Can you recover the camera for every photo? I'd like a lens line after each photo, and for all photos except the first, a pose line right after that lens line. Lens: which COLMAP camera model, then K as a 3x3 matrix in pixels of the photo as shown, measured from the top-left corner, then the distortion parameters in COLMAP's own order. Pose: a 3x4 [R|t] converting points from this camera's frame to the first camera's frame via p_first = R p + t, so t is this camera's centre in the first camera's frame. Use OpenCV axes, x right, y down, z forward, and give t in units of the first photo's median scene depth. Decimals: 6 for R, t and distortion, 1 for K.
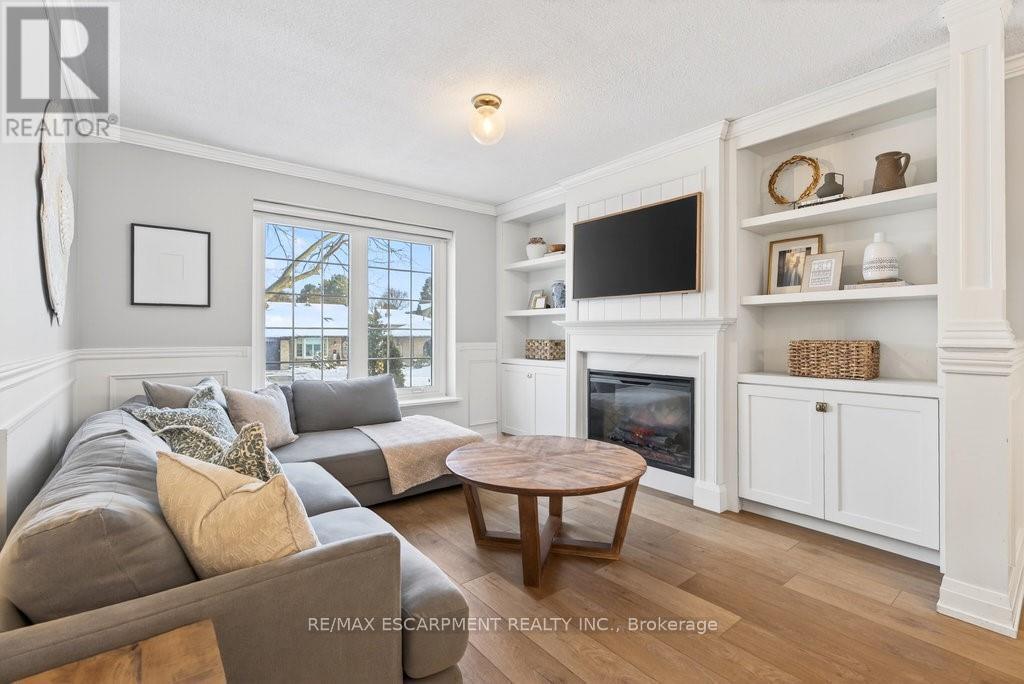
lens RADIAL K [[461.8, 0, 521.1], [0, 461.8, 333.3], [0, 0, 1]] dist [-0.008297, 0.001387]
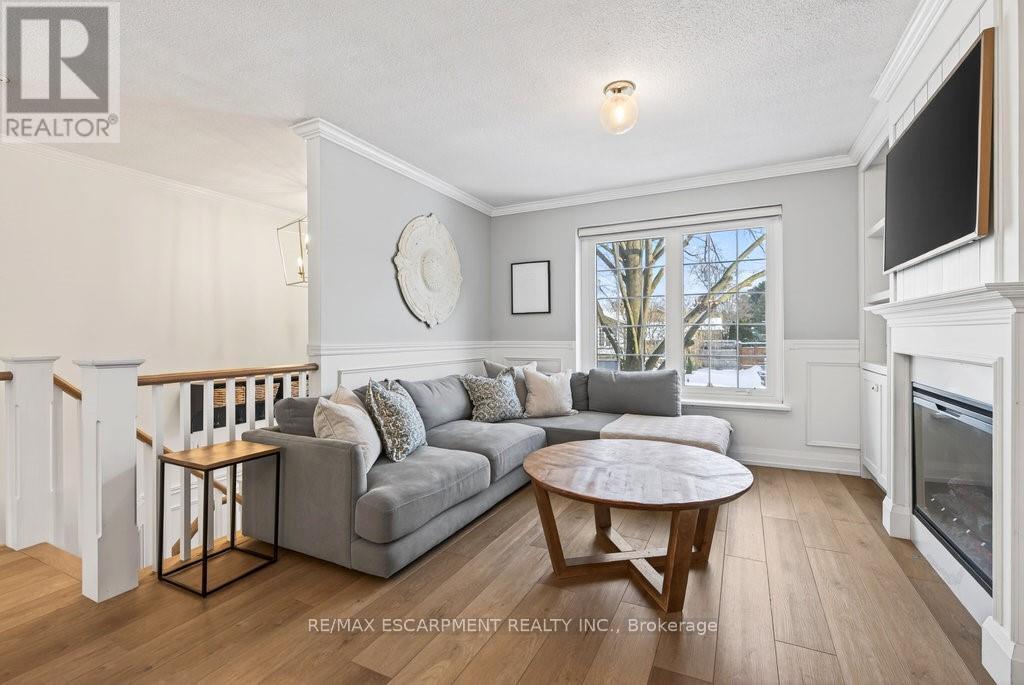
lens RADIAL K [[461.8, 0, 520.3], [0, 461.8, 337.5], [0, 0, 1]] dist [-0.008297, 0.001387]
pose [[0.408678, -0.004488, -0.912668, 0.492843], [0.008065, 0.999967, -0.001306, 0.016281], [0.912643, -0.006827, 0.408700, 0.283379]]
